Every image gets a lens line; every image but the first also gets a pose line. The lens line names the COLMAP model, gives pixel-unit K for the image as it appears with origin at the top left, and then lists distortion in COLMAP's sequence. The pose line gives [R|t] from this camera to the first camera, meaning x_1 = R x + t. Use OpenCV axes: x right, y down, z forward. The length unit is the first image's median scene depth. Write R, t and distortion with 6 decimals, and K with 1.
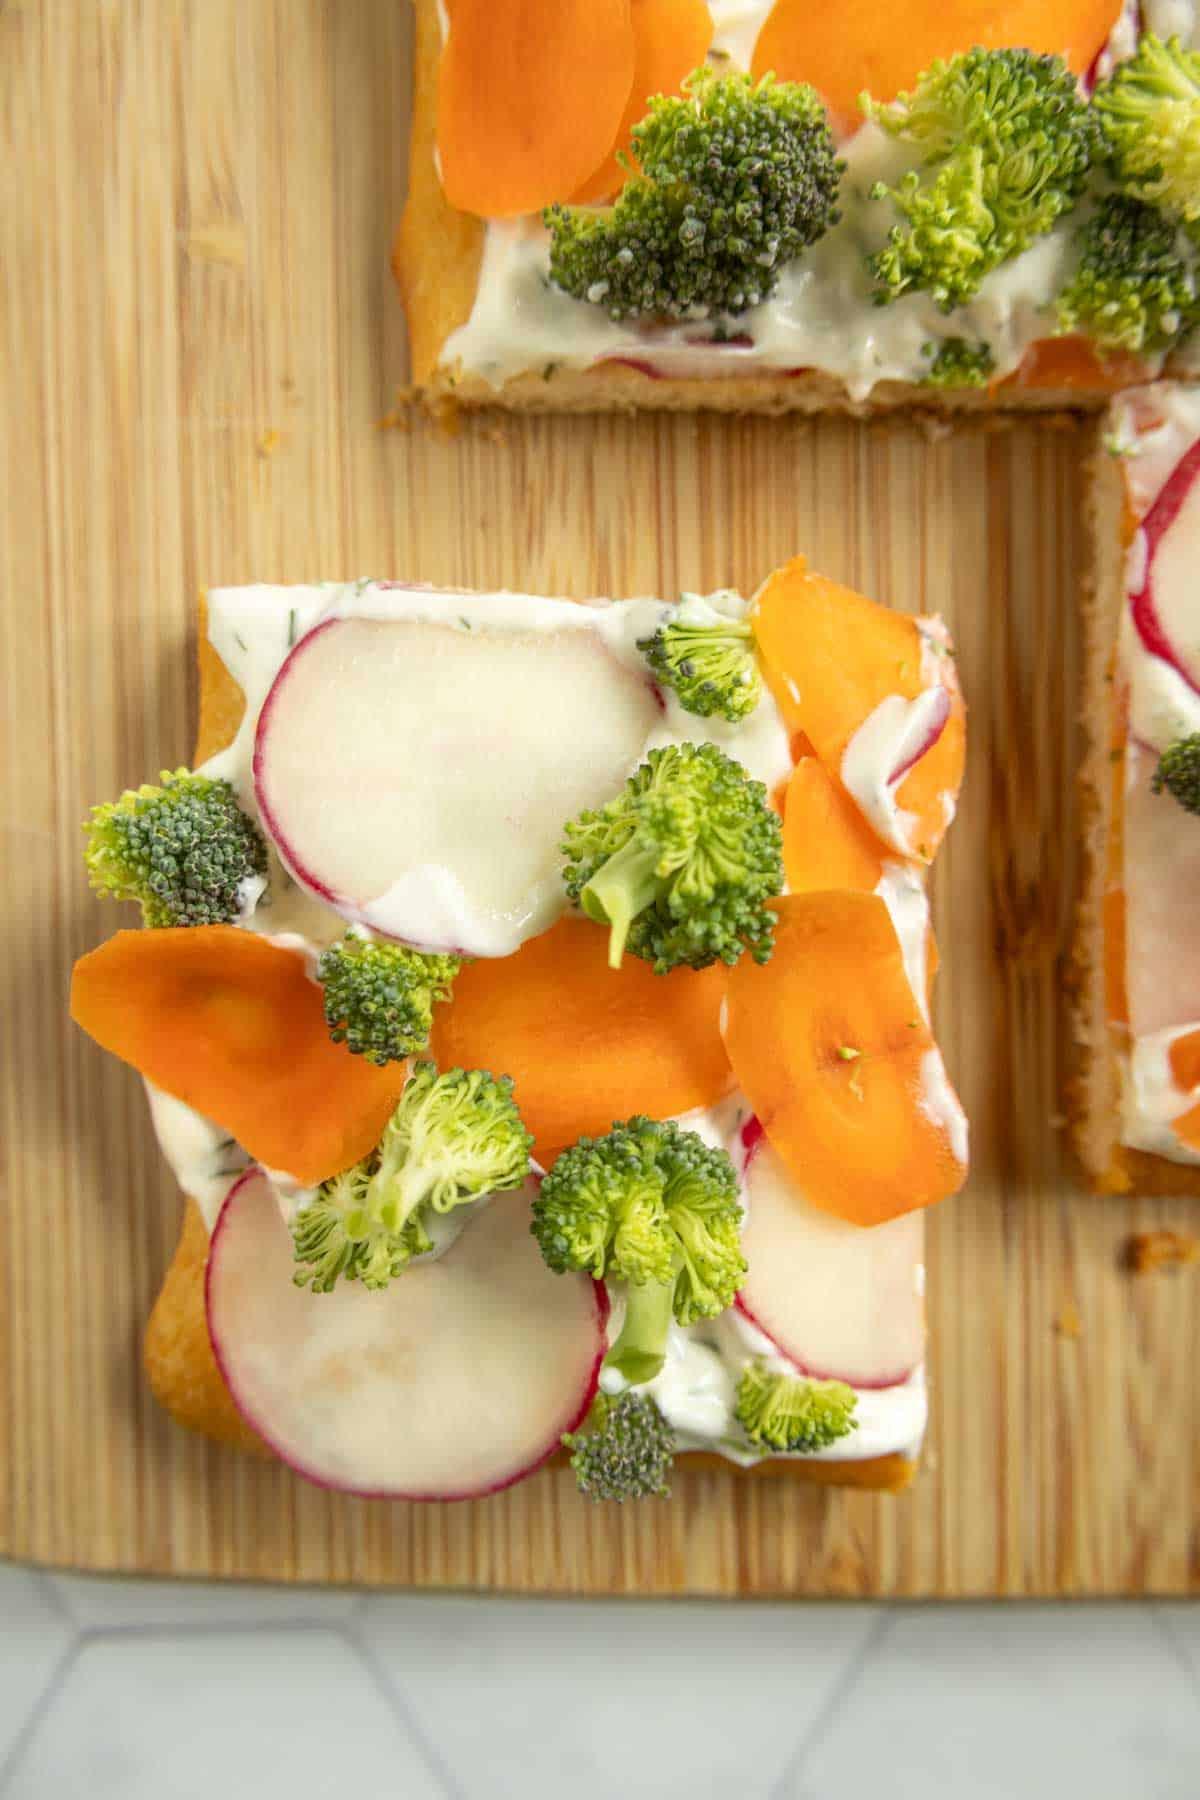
lens RADIAL K [[1442.3, 0, 599.0], [0, 1442.3, 911.5], [0, 0, 1]] dist [-0.069539, -0.001292]
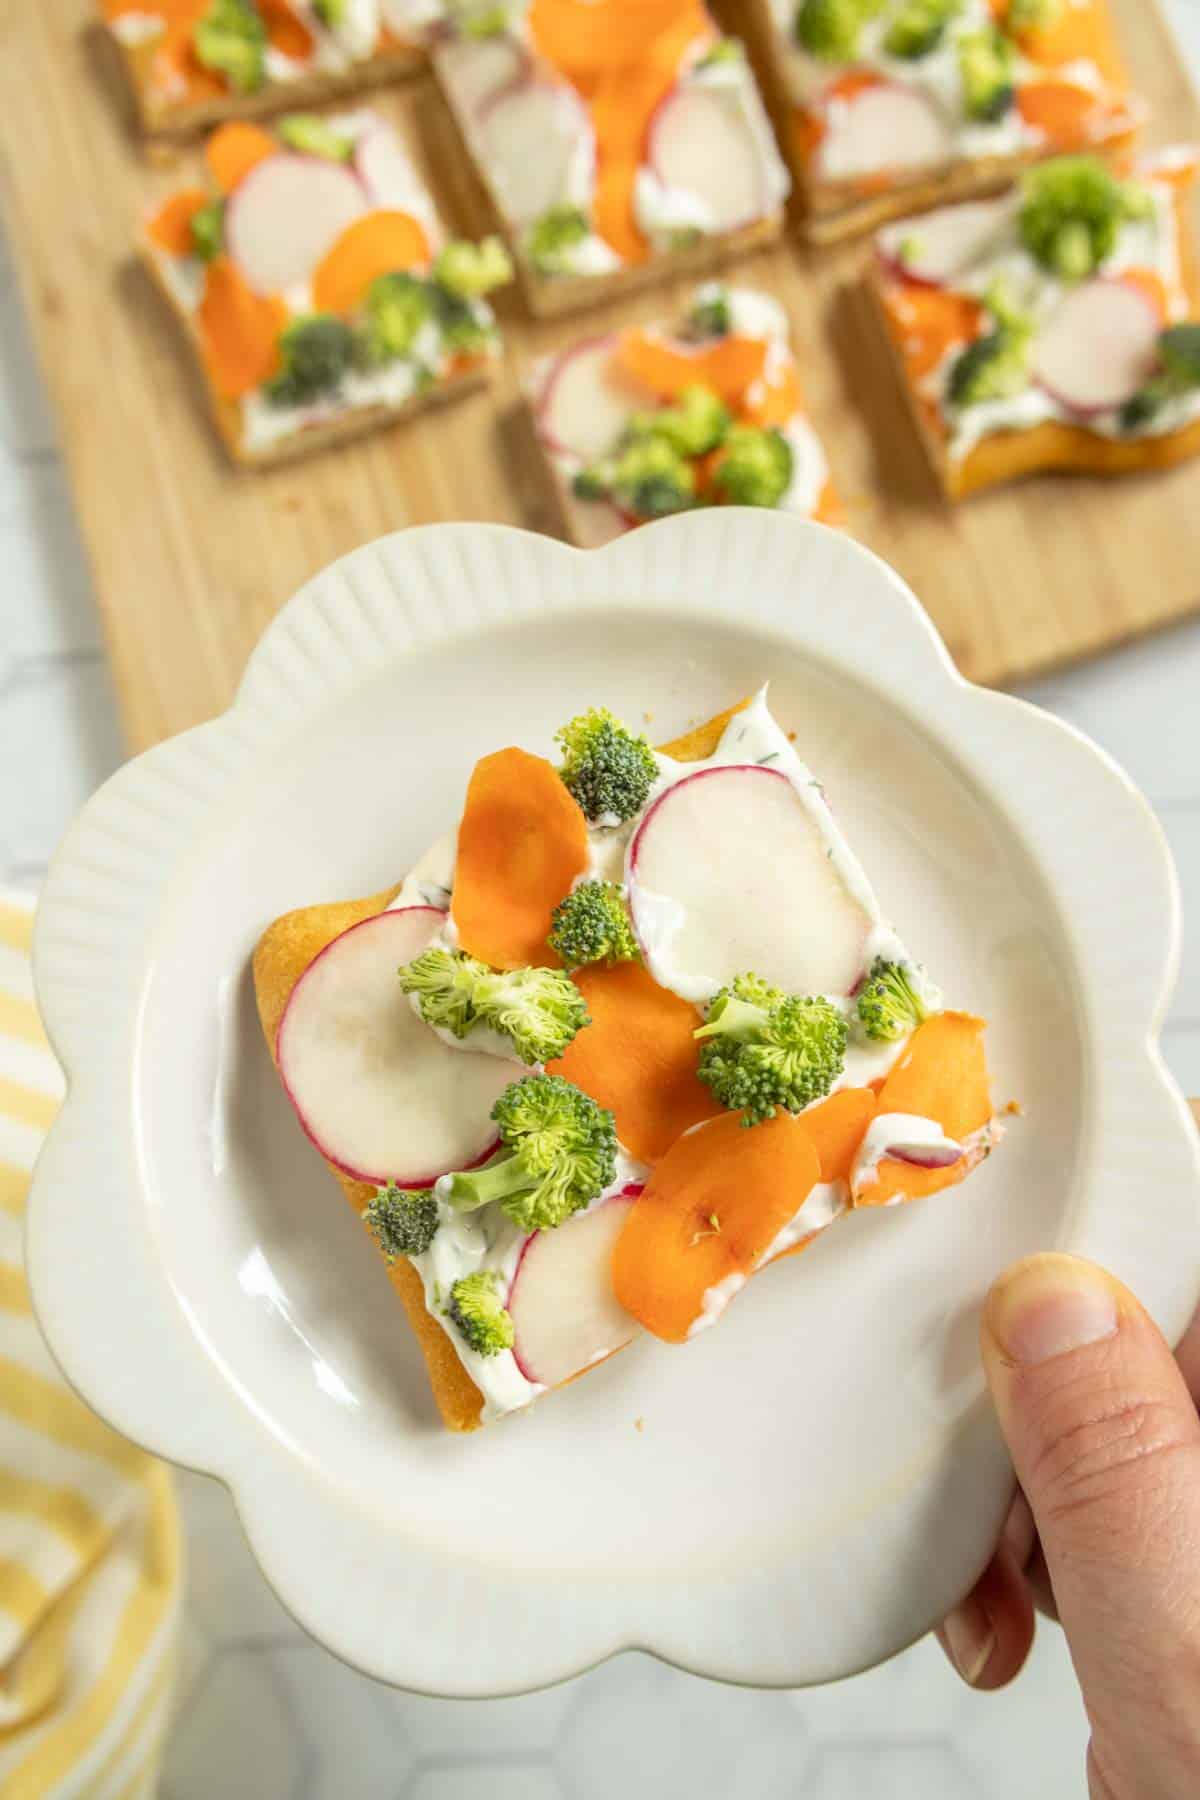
lens RADIAL K [[1442.3, 0, 605.2], [0, 1442.3, 894.4], [0, 0, 1]] dist [-0.069539, -0.001292]
pose [[0.498294, 0.850132, -0.170230, 0.087489], [-0.866980, 0.490177, -0.089851, 0.167942], [0.007058, 0.192358, 0.981299, -0.501341]]
